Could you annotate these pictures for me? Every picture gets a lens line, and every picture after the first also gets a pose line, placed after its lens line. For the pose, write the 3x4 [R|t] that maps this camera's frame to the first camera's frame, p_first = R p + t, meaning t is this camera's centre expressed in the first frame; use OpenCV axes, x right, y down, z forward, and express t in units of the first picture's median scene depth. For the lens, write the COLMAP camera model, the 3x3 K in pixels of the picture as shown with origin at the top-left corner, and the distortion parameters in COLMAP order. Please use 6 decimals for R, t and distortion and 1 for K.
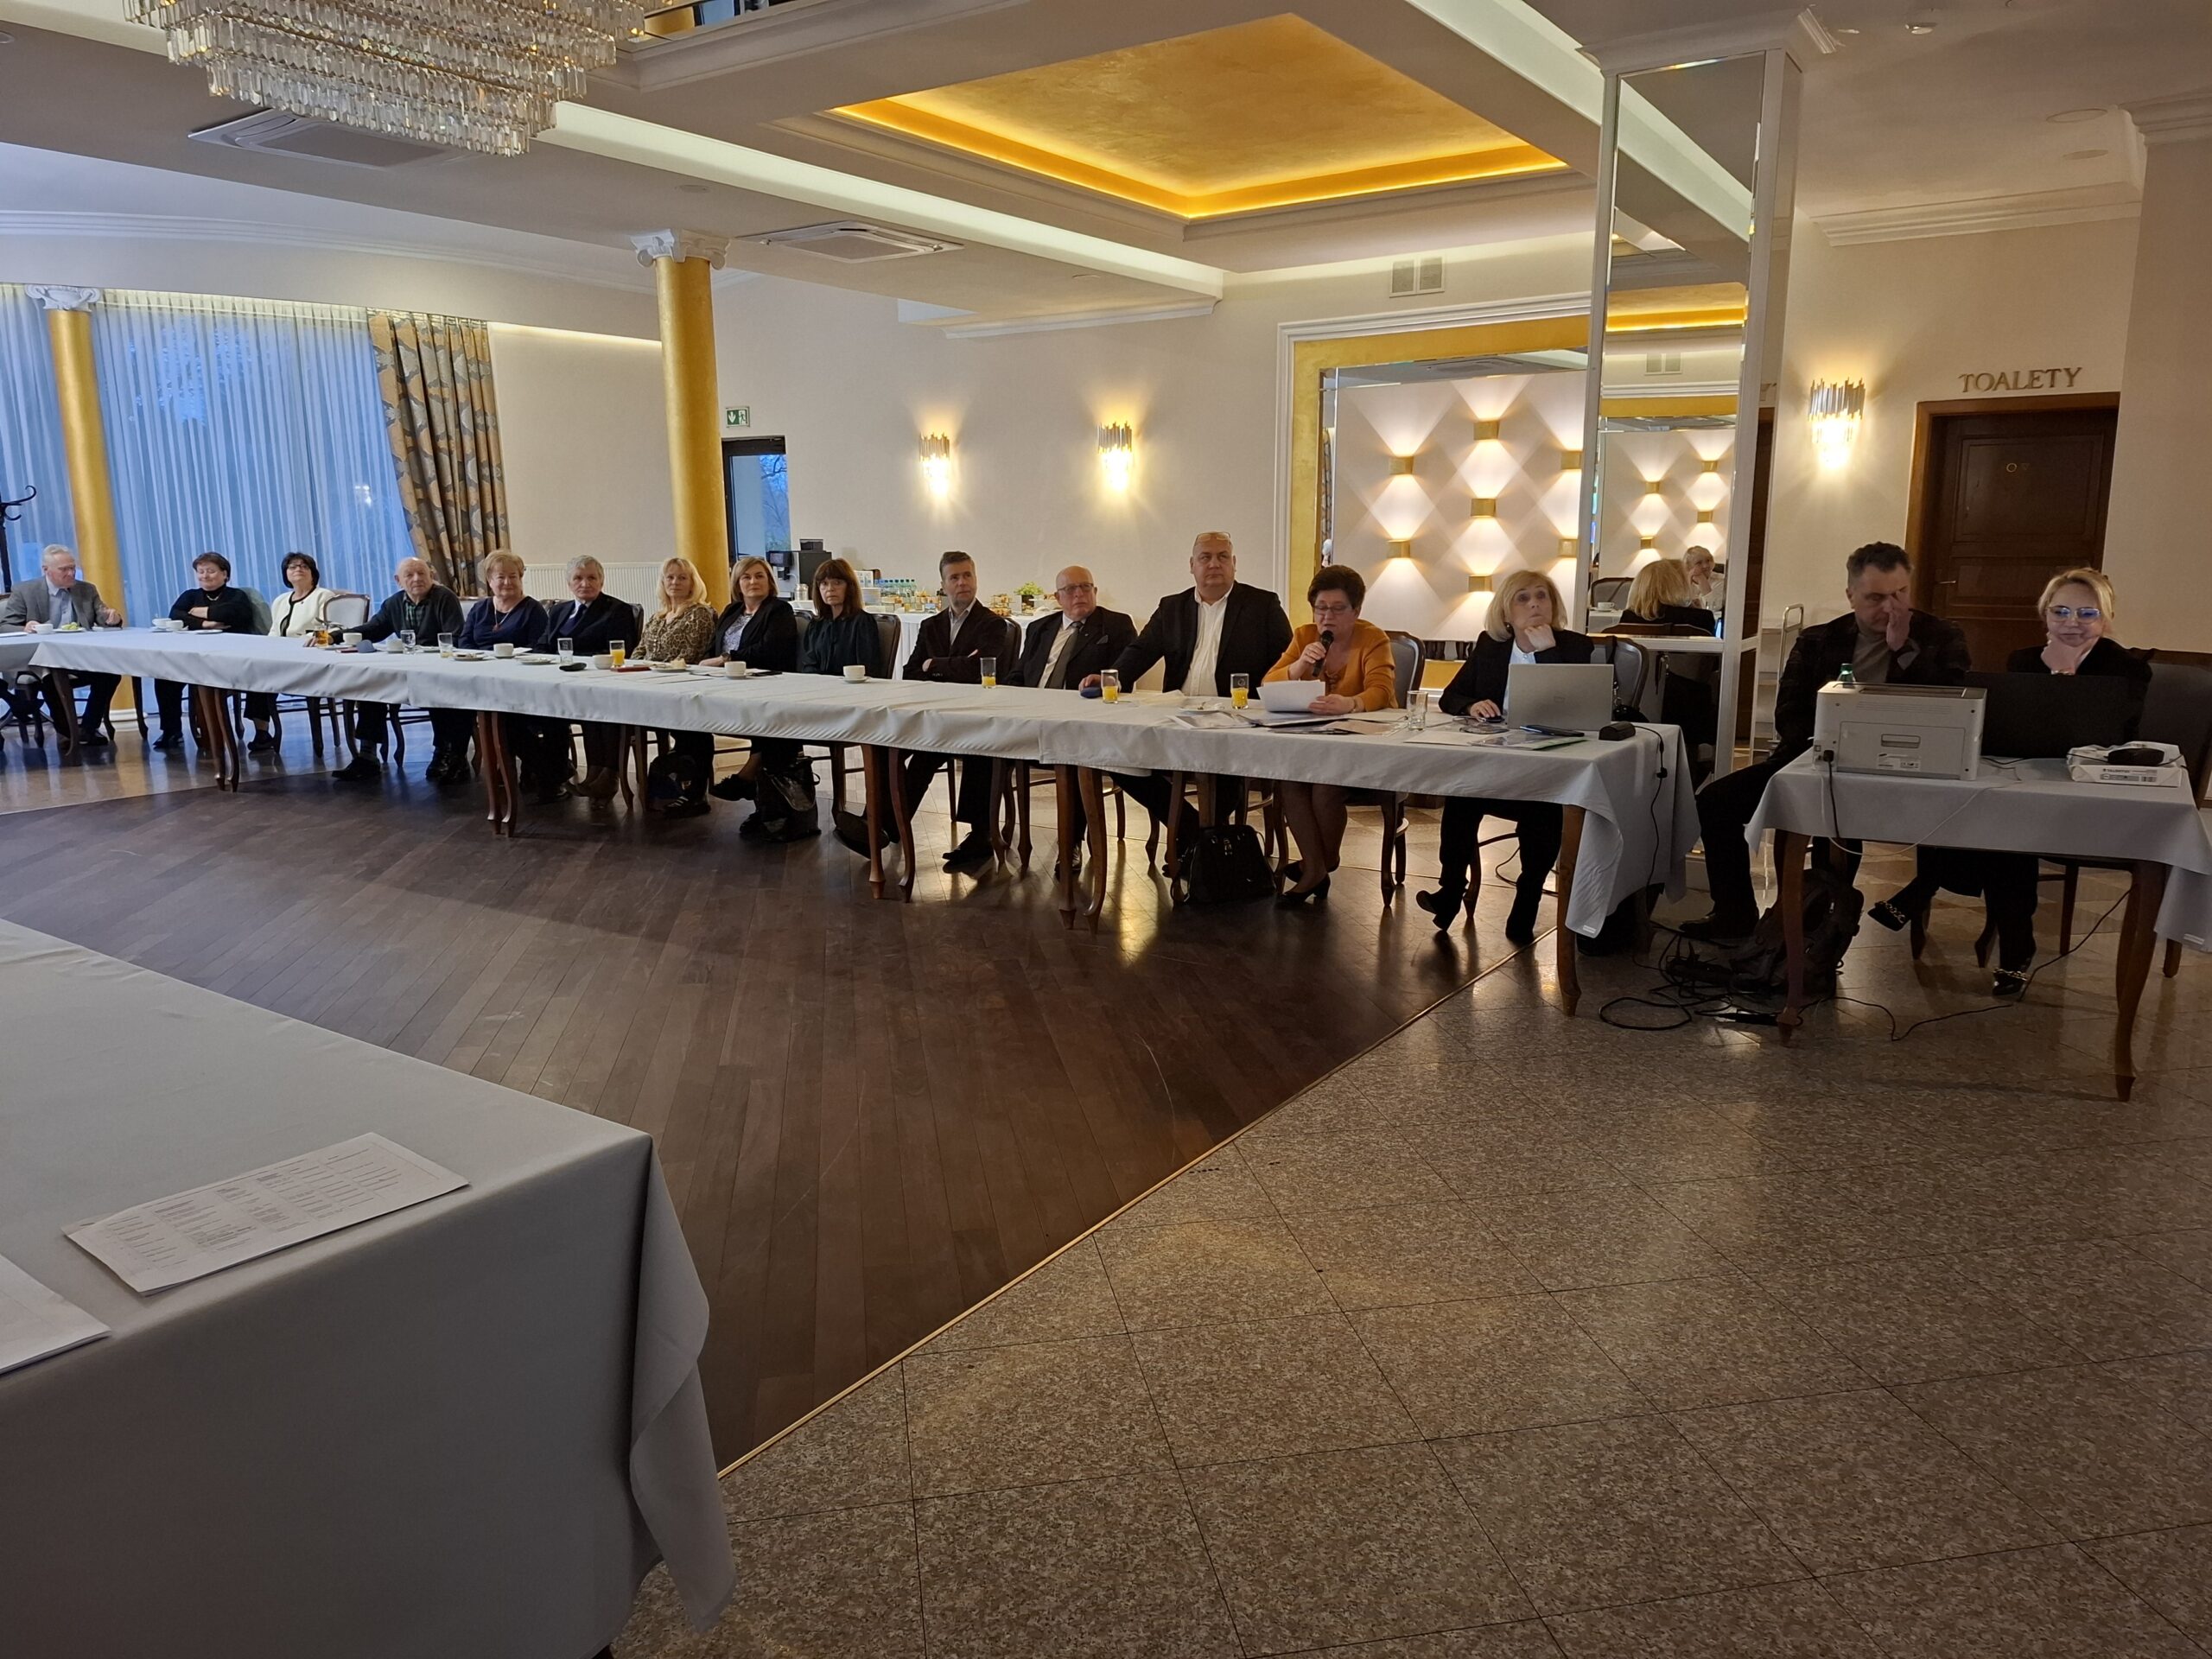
lens RADIAL K [[1658.9, 0, 1106.0], [0, 1658.9, 829.5], [0, 0, 1]] dist [0.064337, -0.082329]
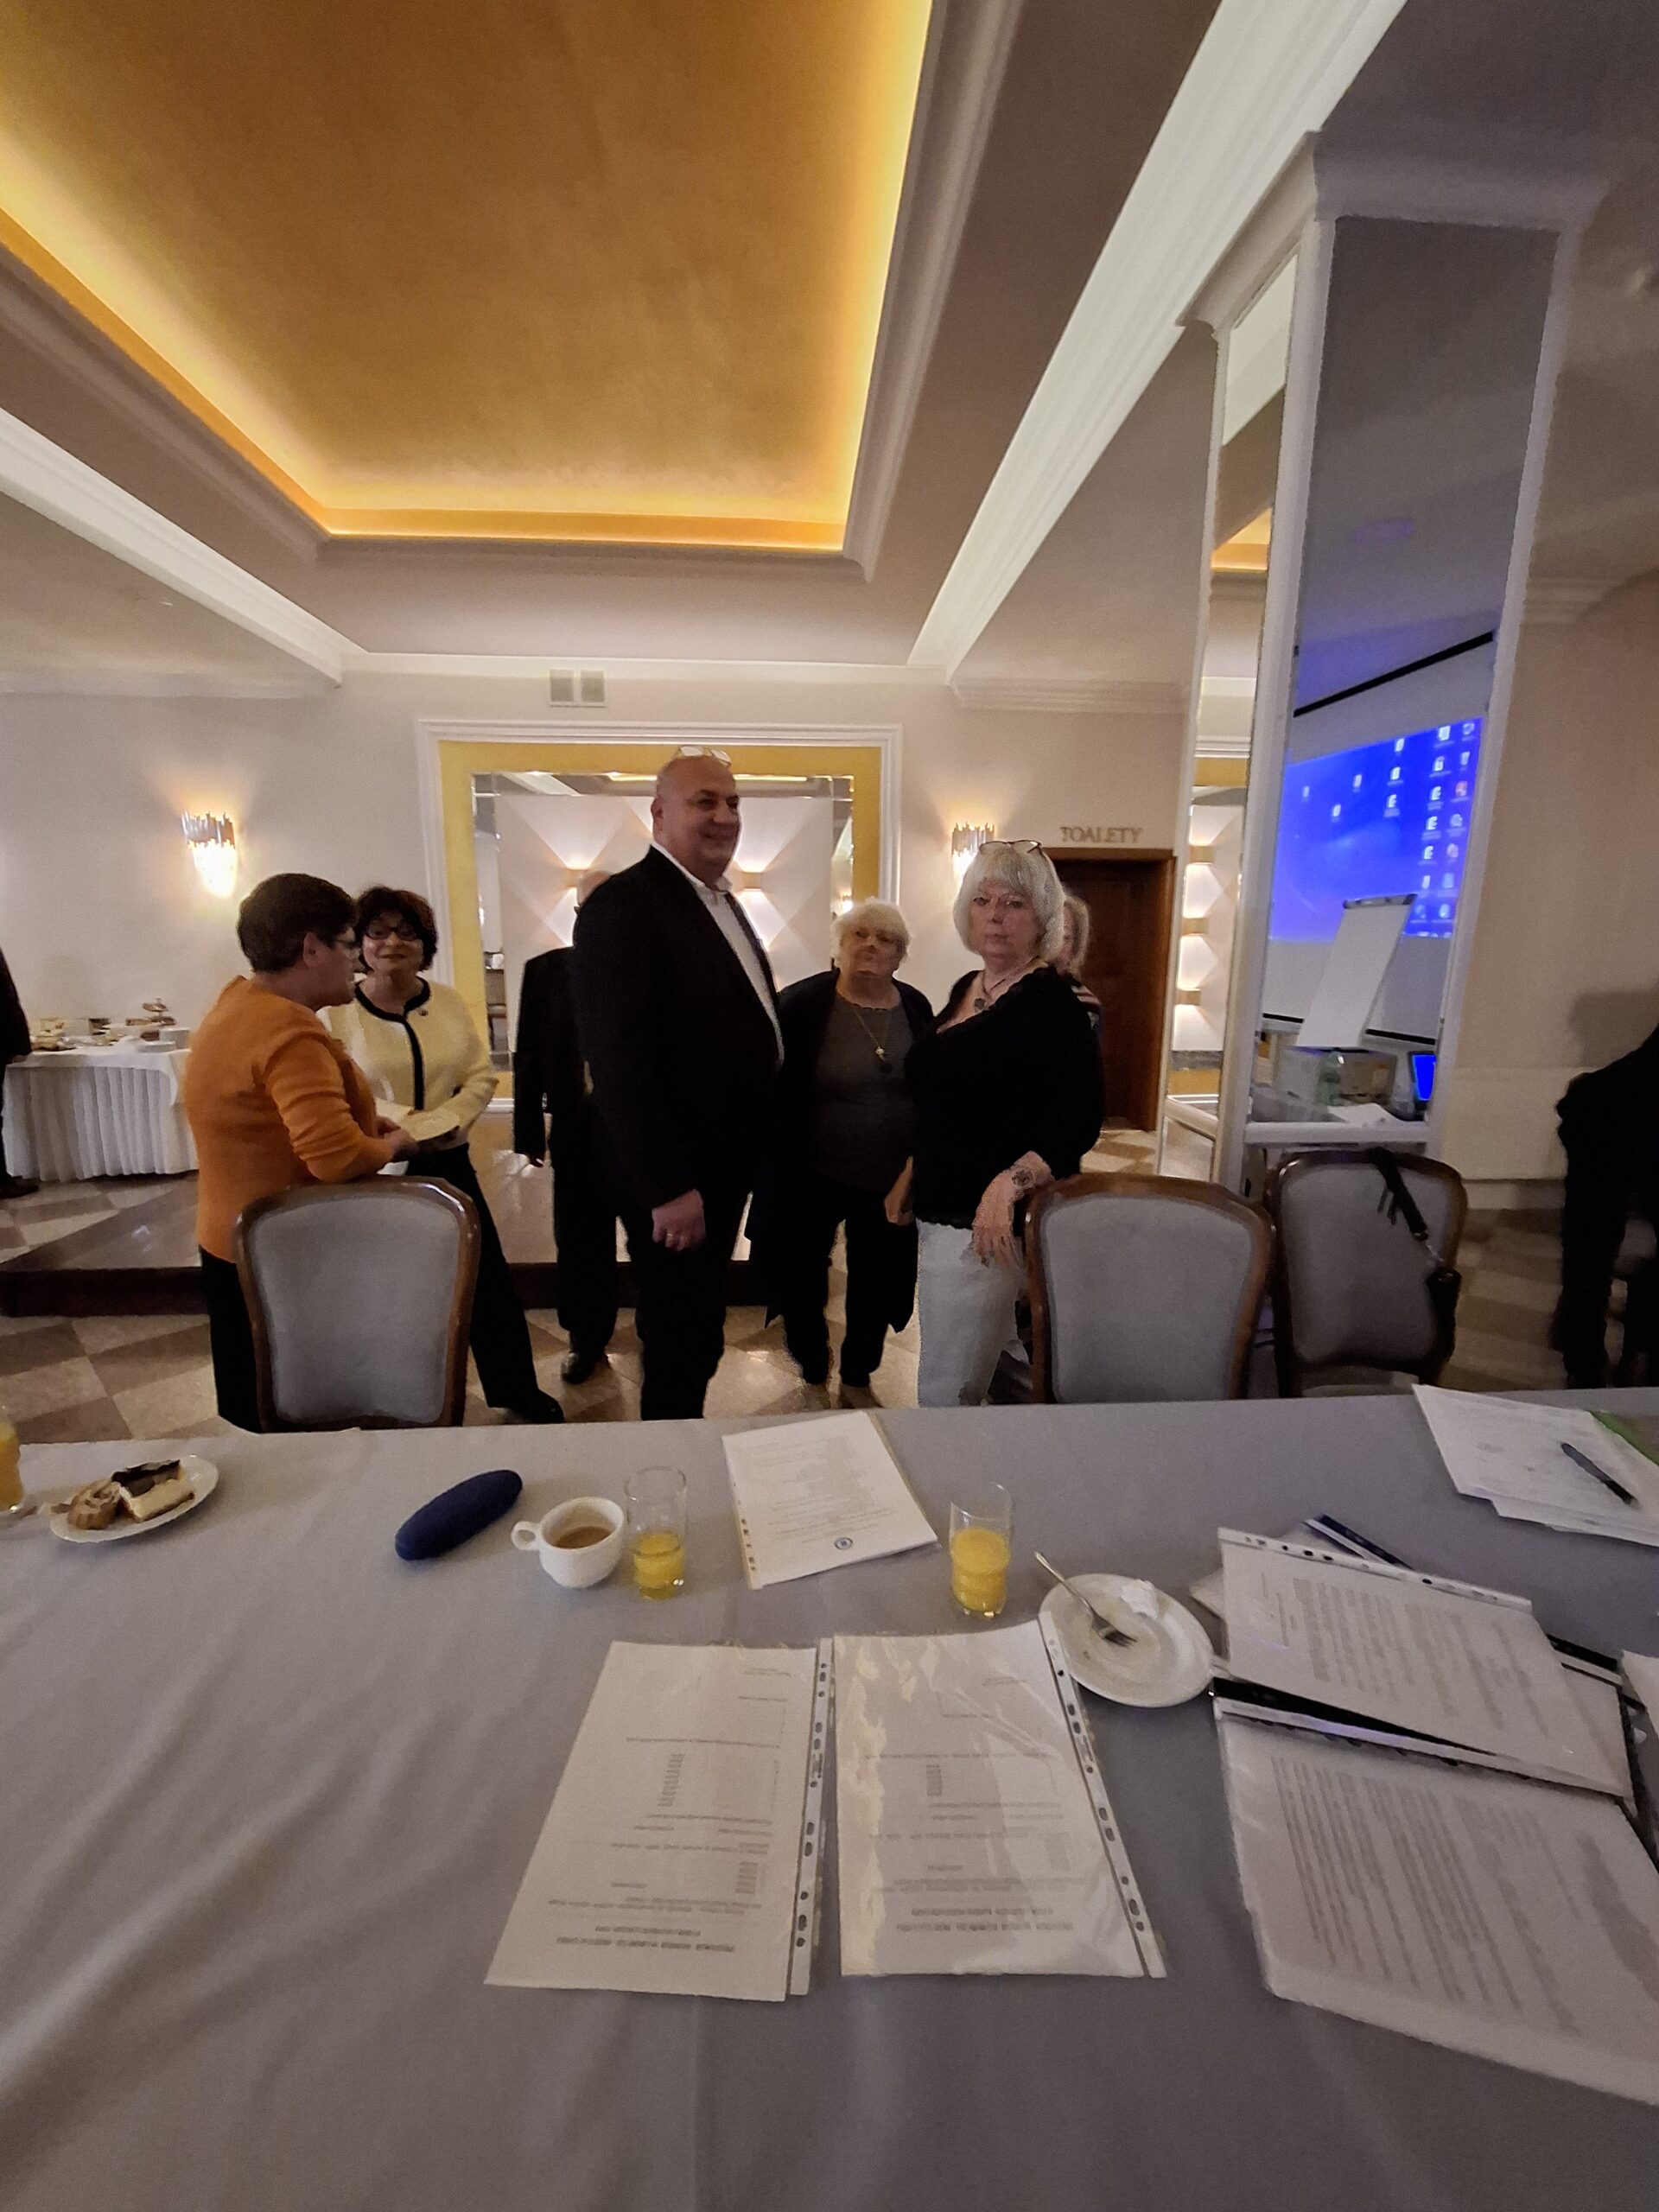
lens RADIAL K [[888.7, 0, 829.5], [0, 888.7, 1106.0], [0, 0, 1]] dist [0.000053, 0.000000]
pose [[0.801375, -0.104470, 0.588968, -0.056427], [0.087763, 0.994510, 0.056991, -0.200351], [-0.591689, 0.006019, 0.806144, 0.967863]]
